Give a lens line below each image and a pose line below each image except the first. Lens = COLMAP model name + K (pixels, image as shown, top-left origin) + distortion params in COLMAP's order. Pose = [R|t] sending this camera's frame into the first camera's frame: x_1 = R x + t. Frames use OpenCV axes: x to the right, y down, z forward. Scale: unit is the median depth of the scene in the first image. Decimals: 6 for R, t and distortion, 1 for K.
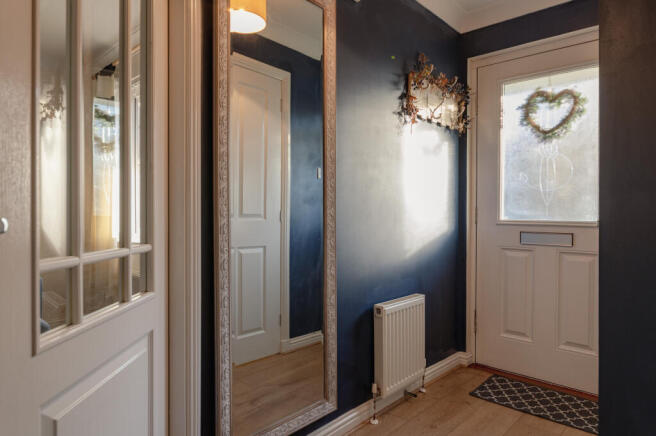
lens RADIAL K [[416.9, 0, 327.3], [0, 416.9, 211.3], [0, 0, 1]] dist [0.002105, -0.000243]
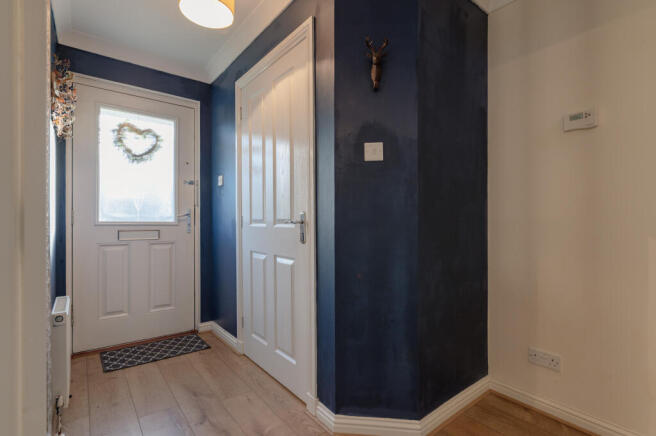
lens RADIAL K [[311.2, 0, 328.0], [0, 311.2, 218.0], [0, 0, 1]] dist [-0.000463, 0.000002]
pose [[0.158152, 0.007671, 0.987385, -0.368901], [-0.000033, 0.999970, -0.007764, 0.019072], [-0.987415, 0.001195, 0.158147, 0.234563]]
